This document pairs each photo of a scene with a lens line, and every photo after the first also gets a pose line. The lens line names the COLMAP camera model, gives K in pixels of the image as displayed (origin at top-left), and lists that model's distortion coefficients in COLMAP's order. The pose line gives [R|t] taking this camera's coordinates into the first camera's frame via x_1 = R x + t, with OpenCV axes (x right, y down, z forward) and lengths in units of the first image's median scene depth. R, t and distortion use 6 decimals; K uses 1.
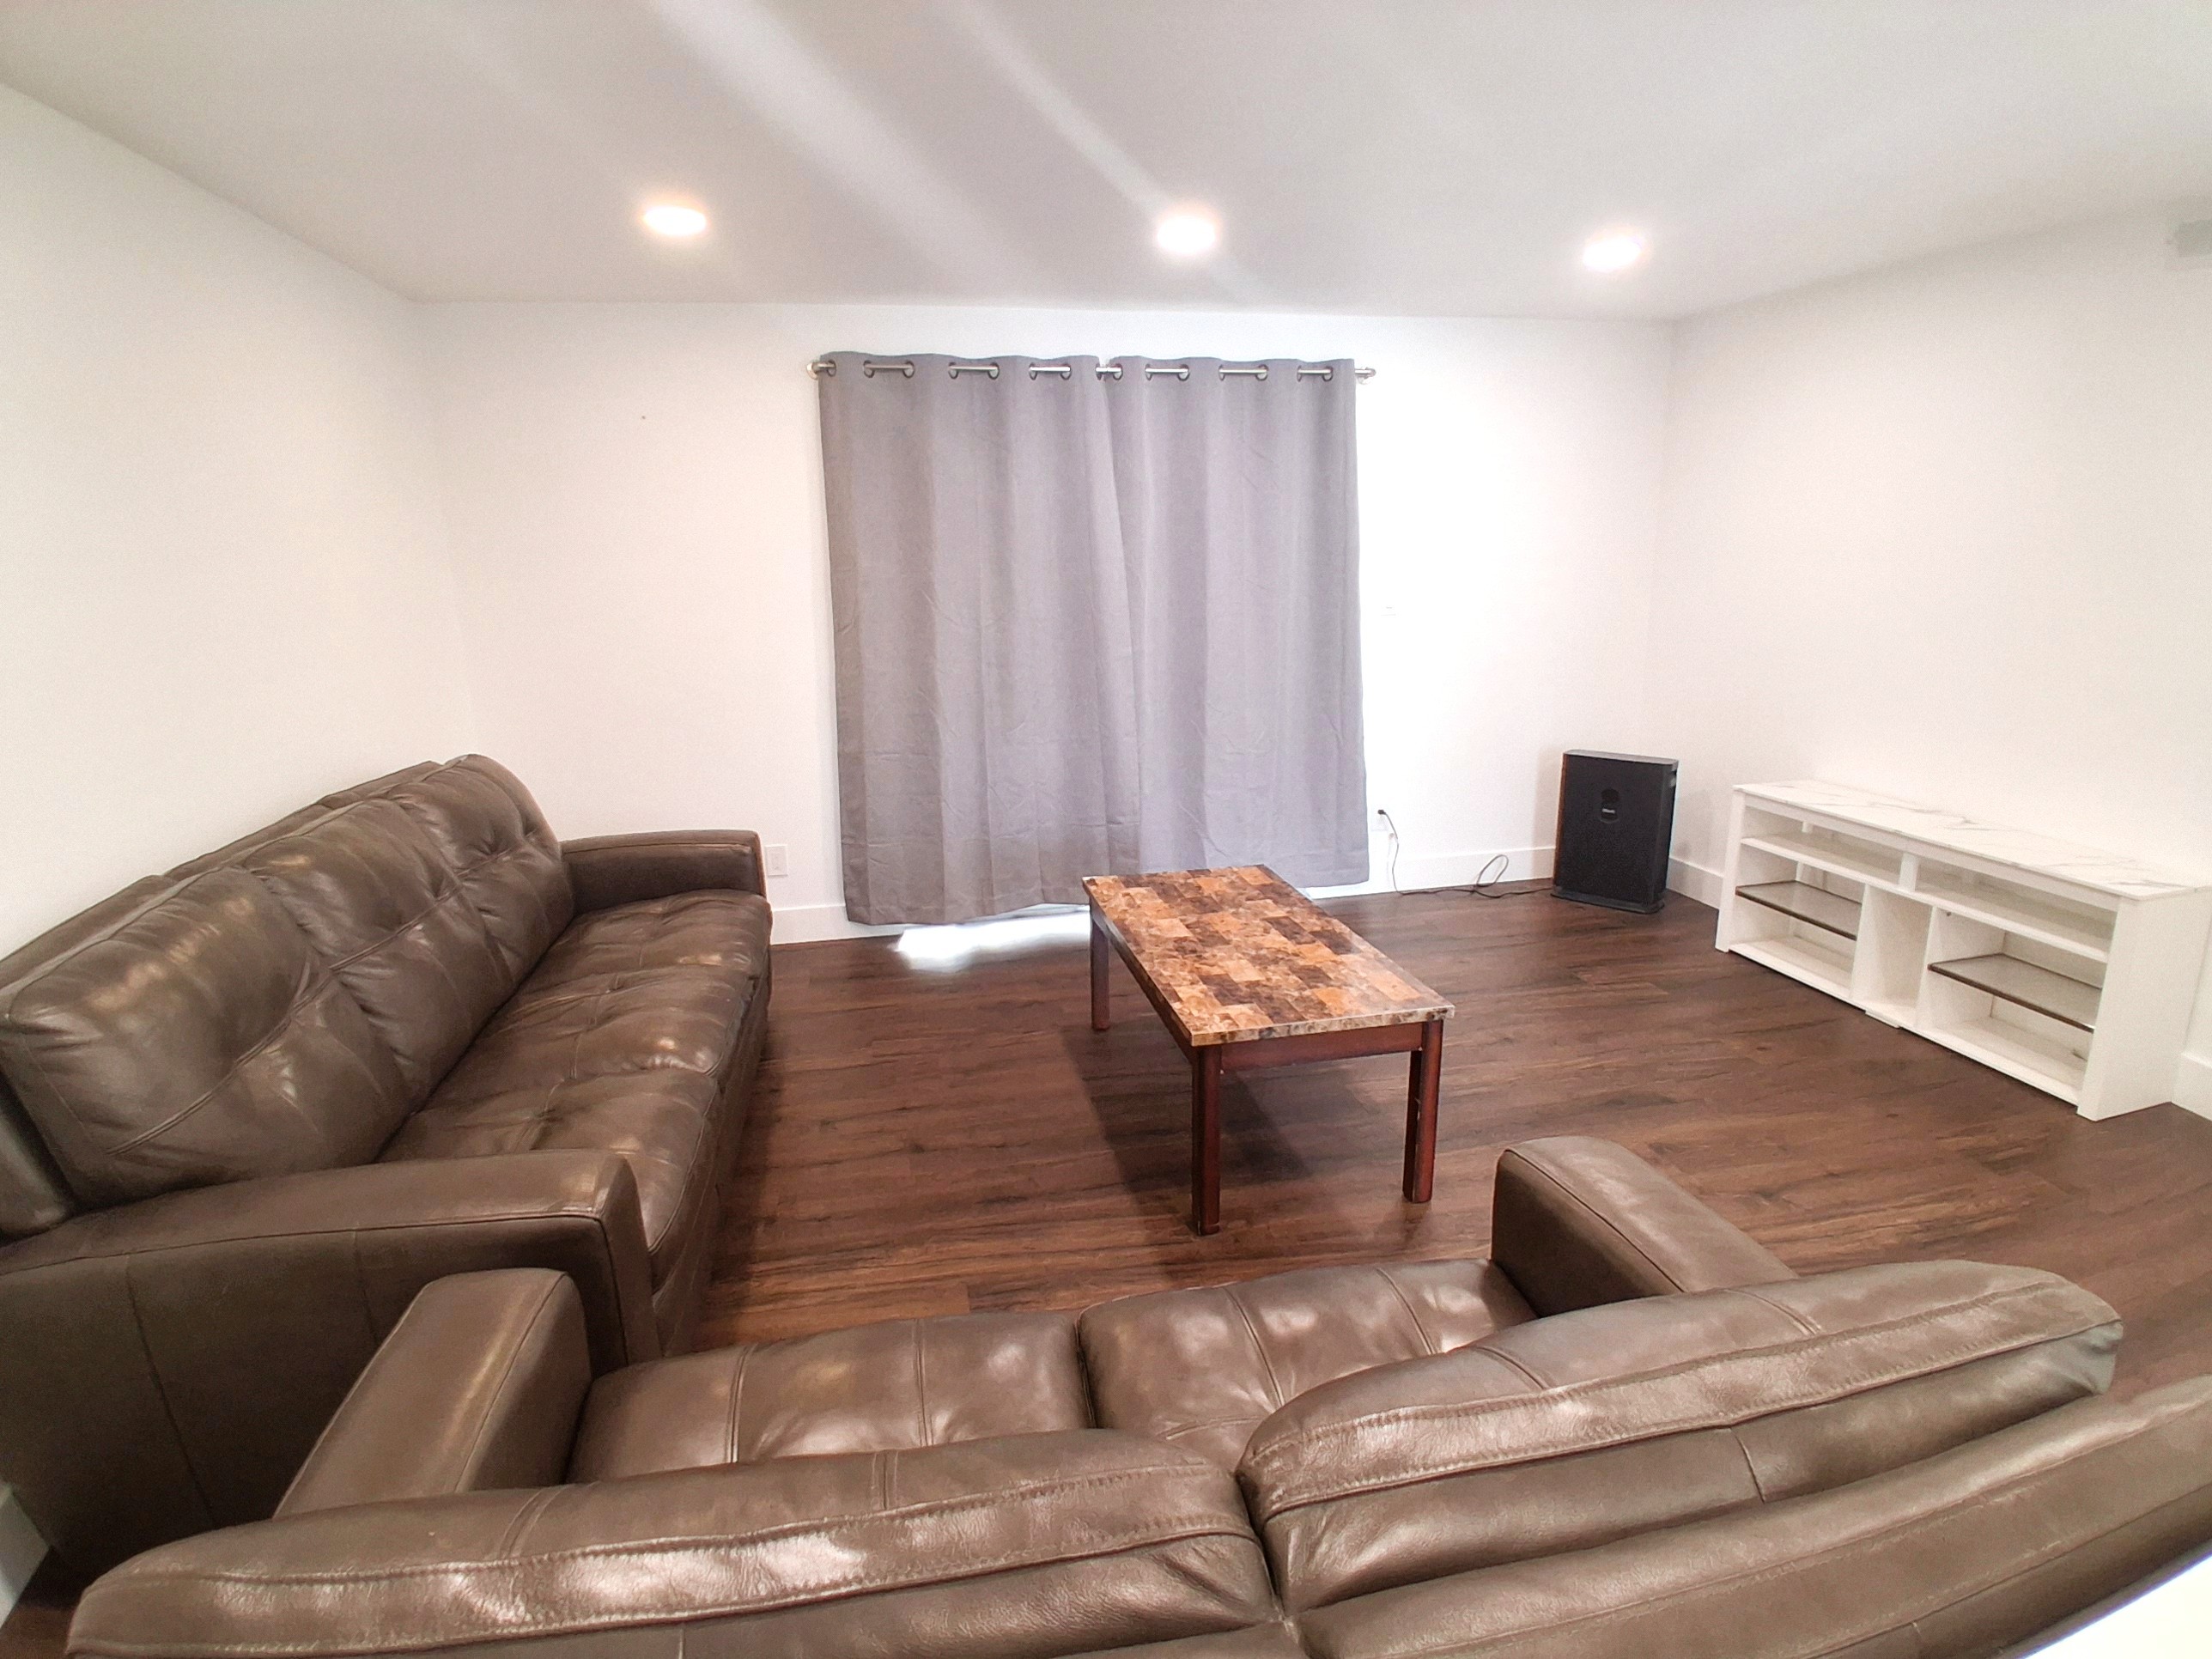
lens RADIAL K [[1111.2, 0, 1097.3], [0, 1111.2, 822.4], [0, 0, 1]] dist [0.006225, -0.046591]
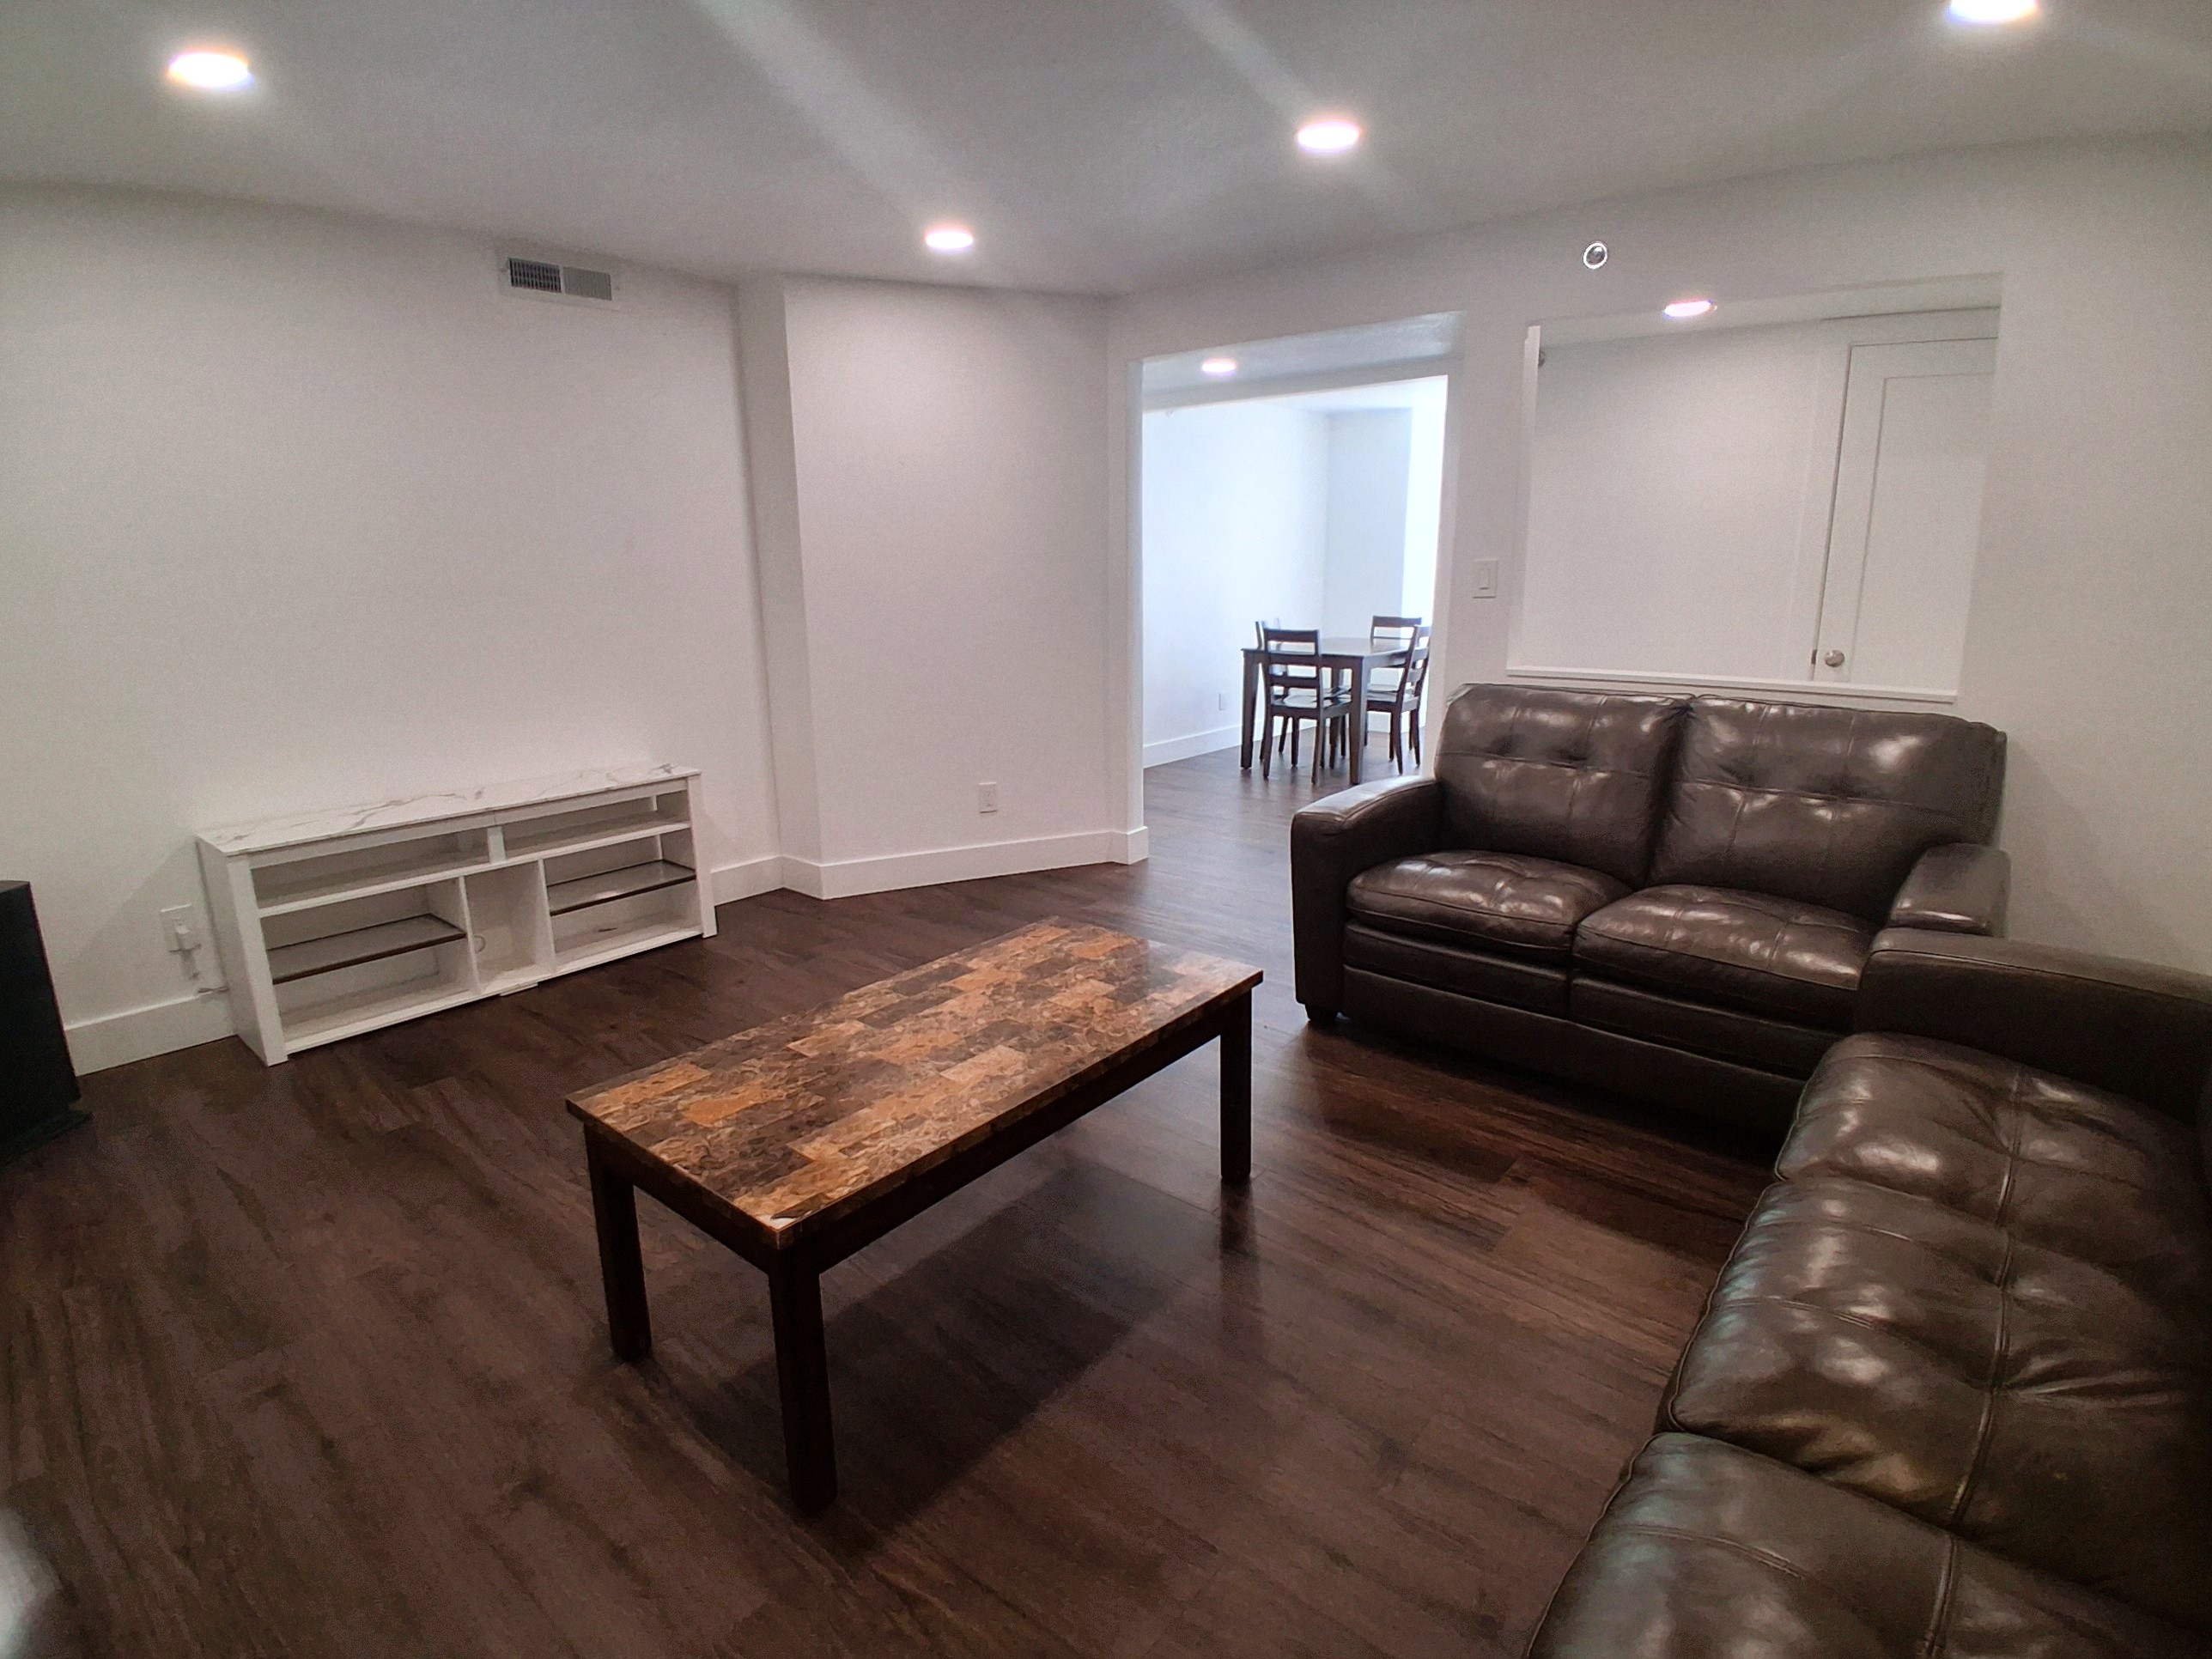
lens RADIAL K [[1111.2, 0, 1097.3], [0, 1111.2, 822.4], [0, 0, 1]] dist [0.006225, -0.046591]
pose [[-0.622682, -0.154136, 0.767144, -0.396289], [0.204931, 0.914060, 0.349995, -0.218124], [-0.755163, 0.375147, -0.537582, 1.108015]]
